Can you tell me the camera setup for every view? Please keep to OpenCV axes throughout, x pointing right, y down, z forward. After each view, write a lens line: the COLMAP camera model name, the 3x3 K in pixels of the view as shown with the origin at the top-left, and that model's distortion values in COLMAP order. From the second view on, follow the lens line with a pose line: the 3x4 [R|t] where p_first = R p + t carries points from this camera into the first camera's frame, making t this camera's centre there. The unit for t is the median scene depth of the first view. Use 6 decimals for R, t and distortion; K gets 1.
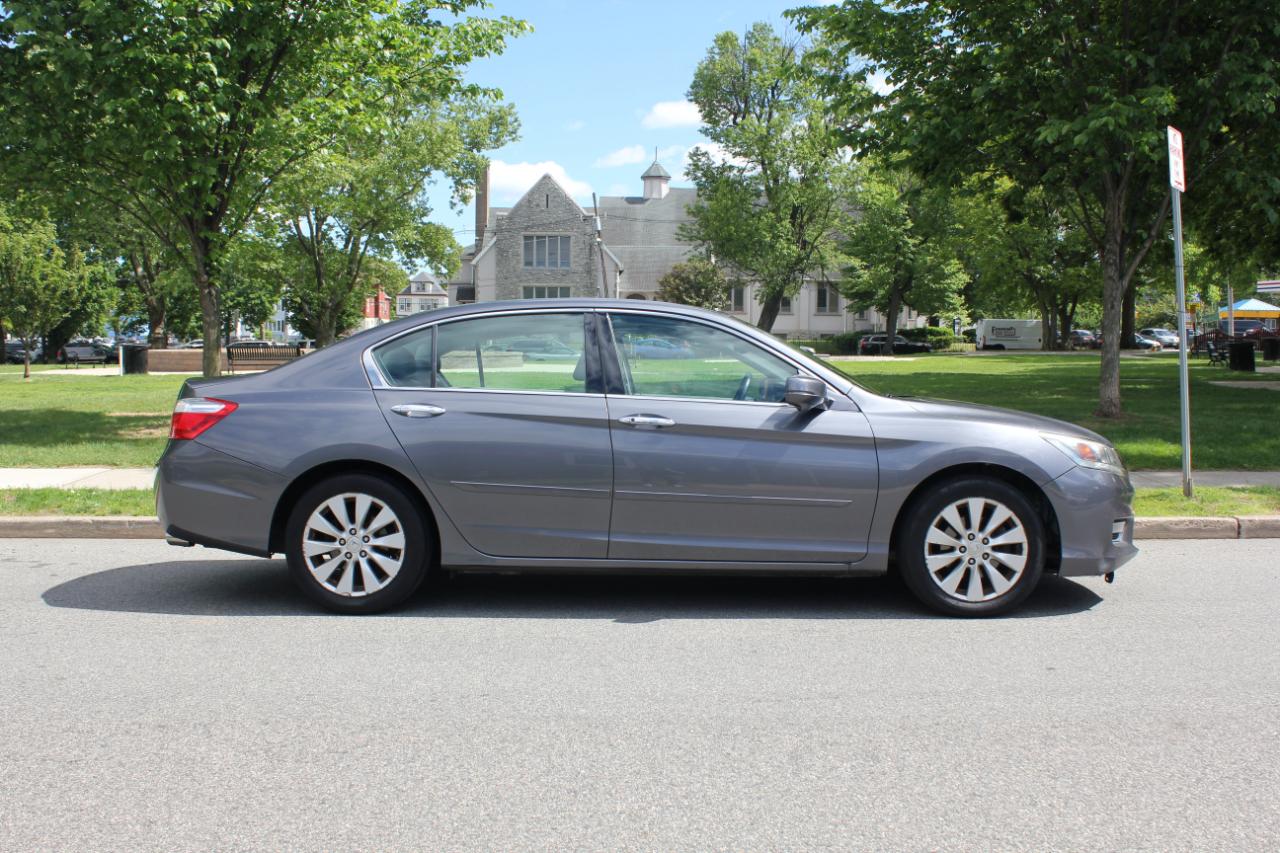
lens RADIAL K [[1302.4, 0, 662.8], [0, 1302.4, 429.2], [0, 0, 1]] dist [-0.129946, 0.163291]
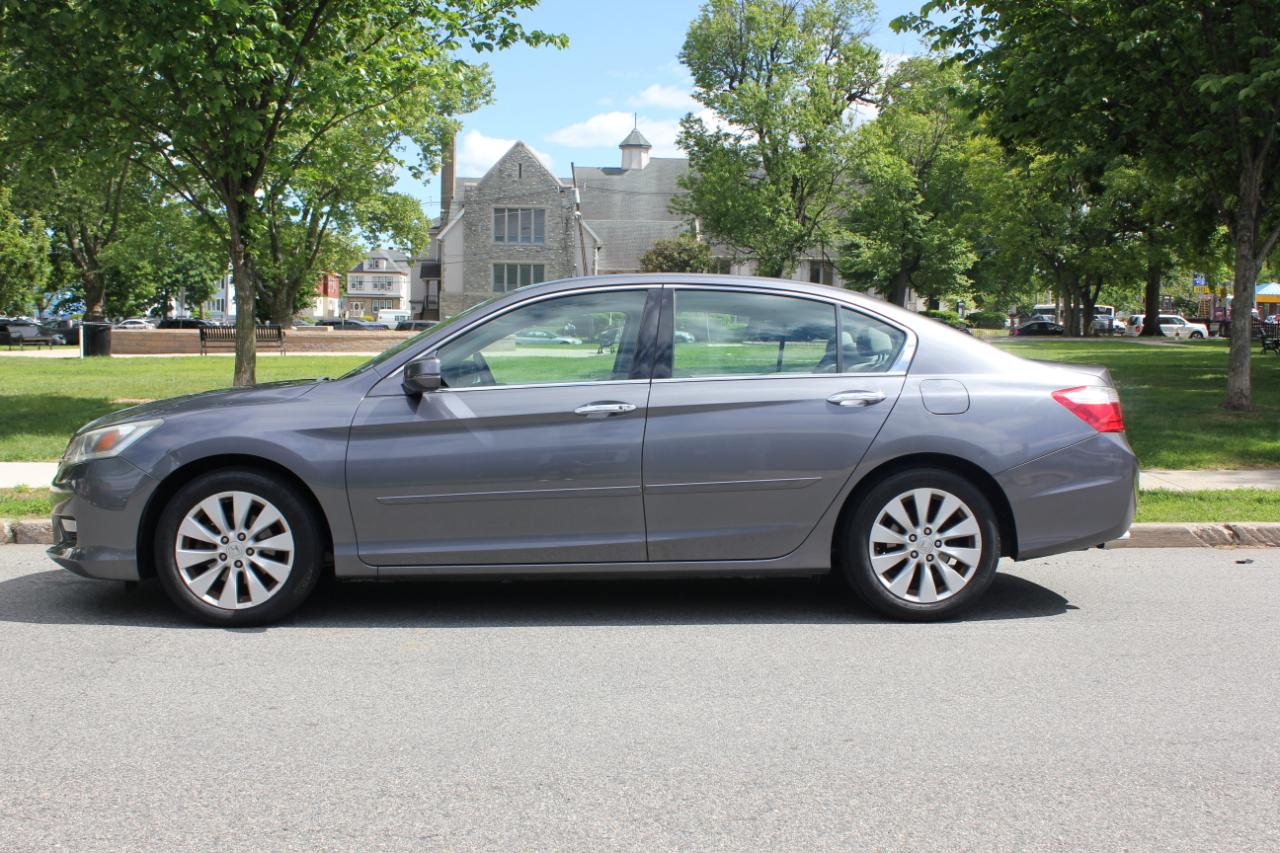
lens RADIAL K [[1402.1, 0, 661.1], [0, 1402.1, 429.3], [0, 0, 1]] dist [-0.121261, 0.186956]
pose [[0.999486, 0.003553, 0.031873, -0.024843], [-0.003779, 0.999968, 0.007028, -0.000109], [-0.031847, -0.007145, 0.999467, 0.009090]]
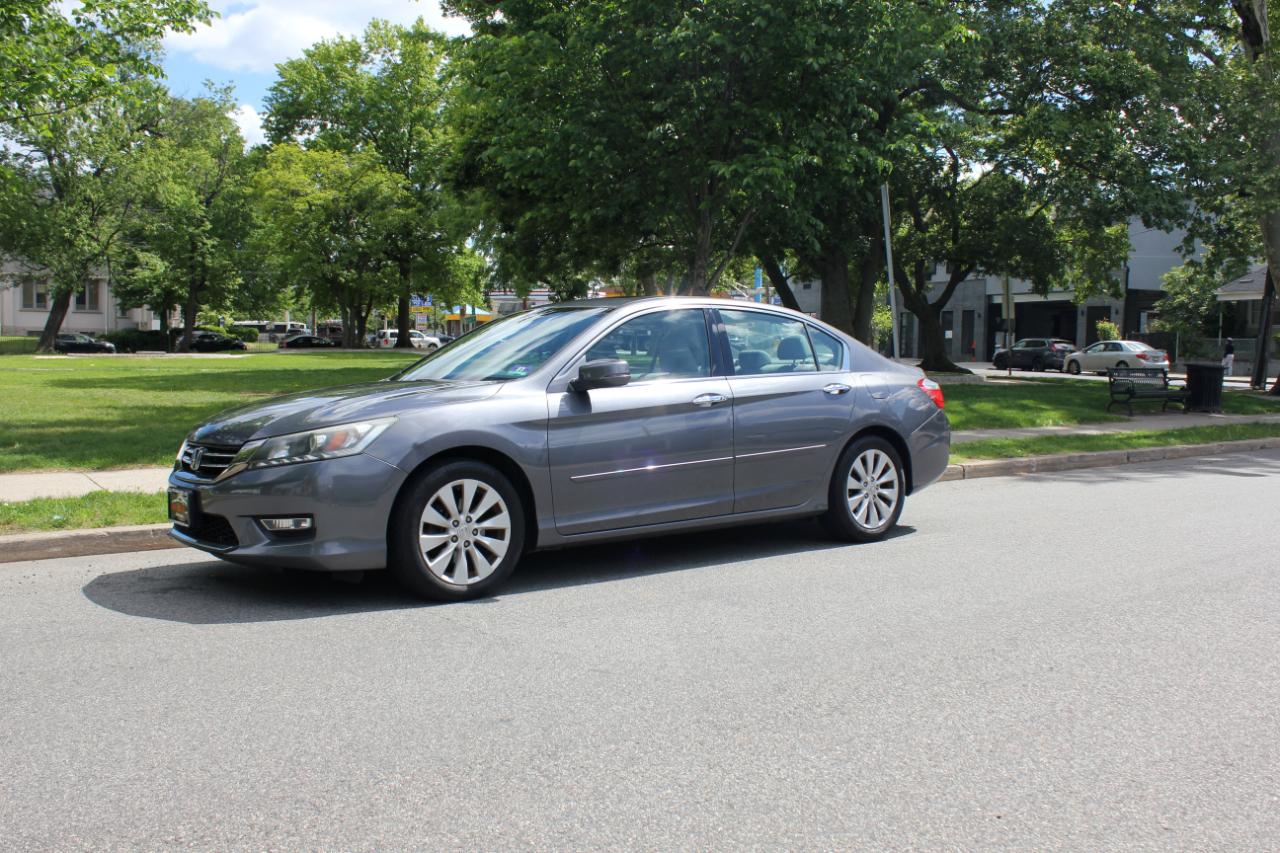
lens RADIAL K [[1226.0, 0, 659.7], [0, 1226.0, 425.0], [0, 0, 1]] dist [-0.144249, 0.171161]
pose [[0.795908, -0.031589, 0.604593, -0.105722], [0.030846, 0.999457, 0.011615, 0.000020], [-0.604631, 0.009405, 0.796450, 0.021690]]
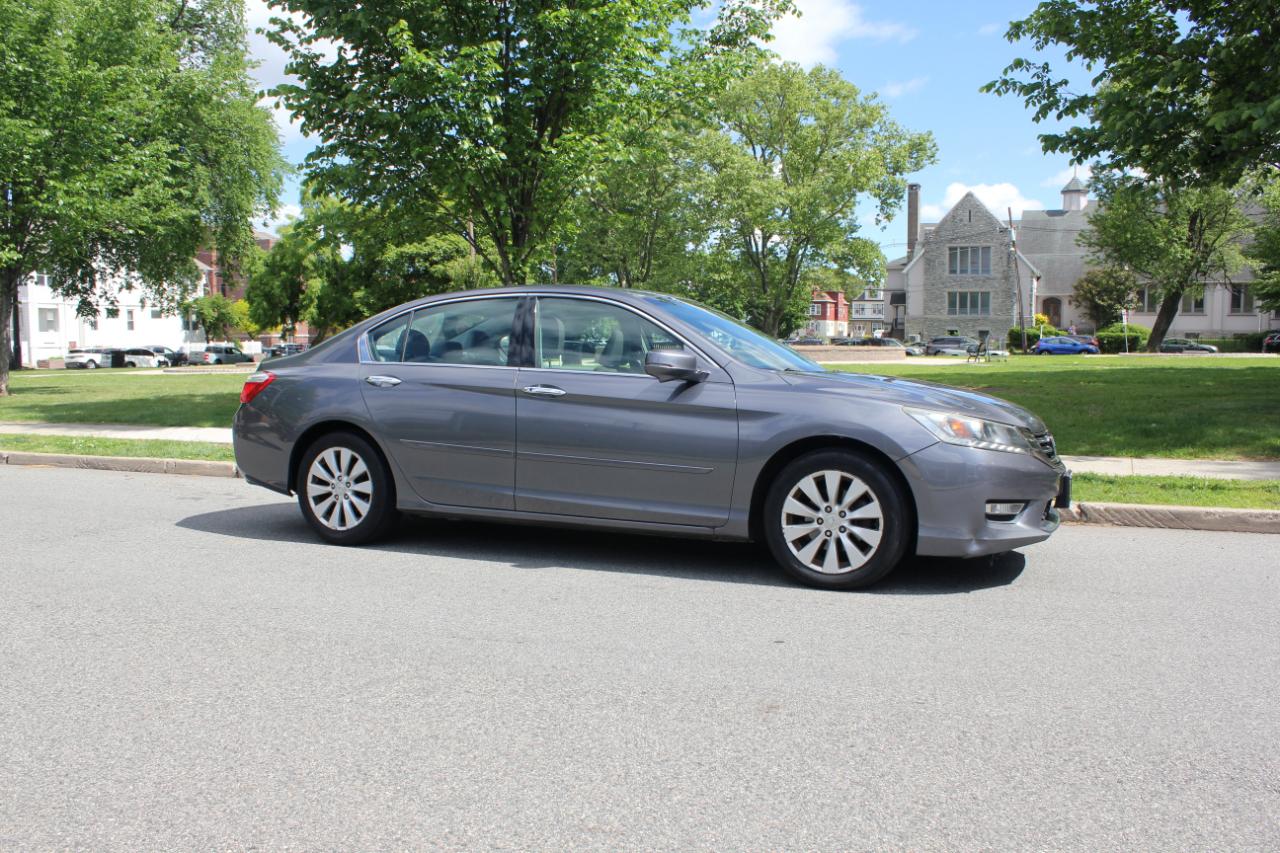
lens RADIAL K [[1122.4, 0, 663.5], [0, 1122.4, 431.0], [0, 0, 1]] dist [-0.164623, 0.177820]
pose [[0.921254, 0.024537, -0.388187, 0.052701], [-0.019915, 0.999675, 0.015925, 0.001131], [0.388452, -0.006941, 0.921443, 0.014391]]
